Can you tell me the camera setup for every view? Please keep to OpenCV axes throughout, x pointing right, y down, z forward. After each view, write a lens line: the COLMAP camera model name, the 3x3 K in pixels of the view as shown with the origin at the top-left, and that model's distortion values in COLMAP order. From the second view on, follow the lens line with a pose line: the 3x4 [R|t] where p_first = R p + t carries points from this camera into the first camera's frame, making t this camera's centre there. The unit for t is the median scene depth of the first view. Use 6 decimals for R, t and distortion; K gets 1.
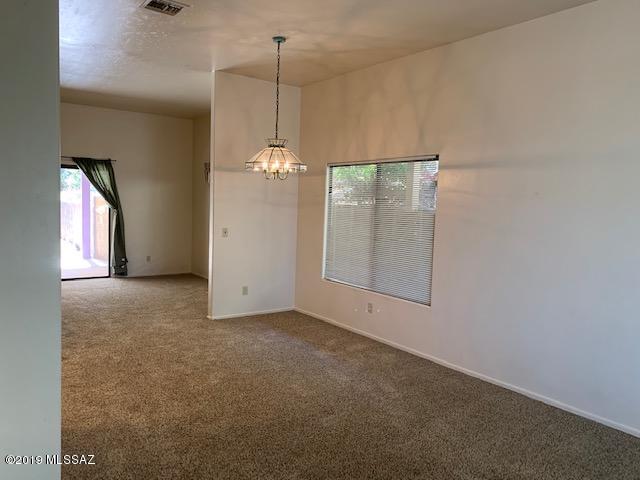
lens RADIAL K [[490.8, 0, 317.9], [0, 490.8, 234.7], [0, 0, 1]] dist [0.014788, -0.007988]
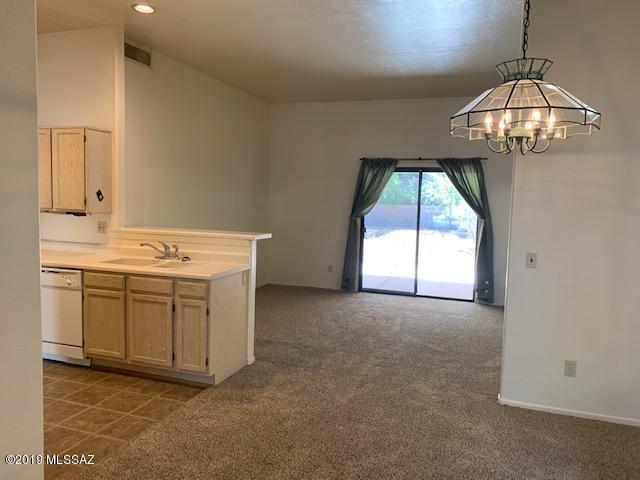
lens RADIAL K [[490.8, 0, 317.9], [0, 490.8, 234.7], [0, 0, 1]] dist [0.014788, -0.007988]
pose [[0.575778, 0.045420, -0.816344, 0.098285], [-0.066512, 0.997749, 0.008602, -0.015992], [0.814896, 0.049344, 0.577502, 0.329996]]
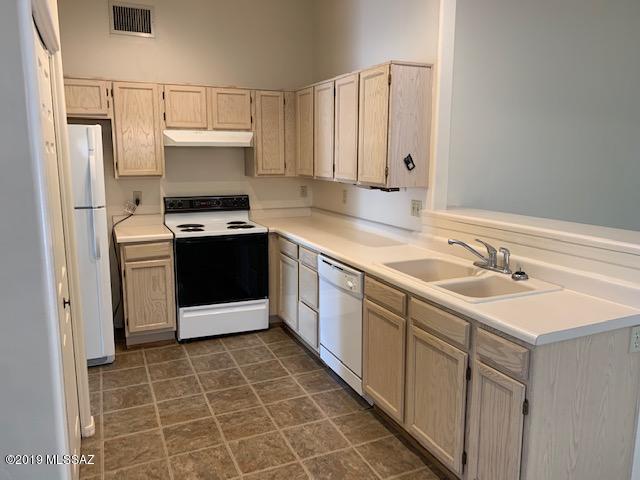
lens RADIAL K [[490.8, 0, 317.9], [0, 490.8, 234.7], [0, 0, 1]] dist [0.014788, -0.007988]
pose [[-0.190089, 0.124751, -0.973809, -0.109013], [-0.079379, 0.986694, 0.141897, -0.032550], [0.978553, 0.104273, -0.177657, 0.453682]]
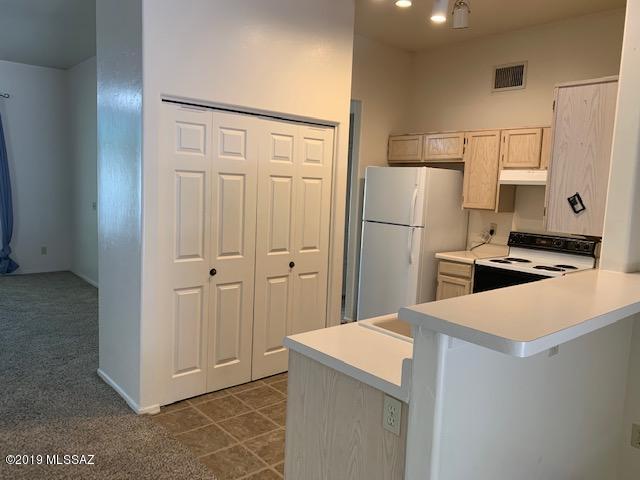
lens RADIAL K [[490.8, 0, 317.9], [0, 490.8, 234.7], [0, 0, 1]] dist [0.014788, -0.007988]
pose [[-0.991735, -0.067012, -0.109415, -0.312975], [-0.085031, 0.981878, 0.169364, -0.058664], [0.096082, 0.177268, -0.979461, 0.741036]]
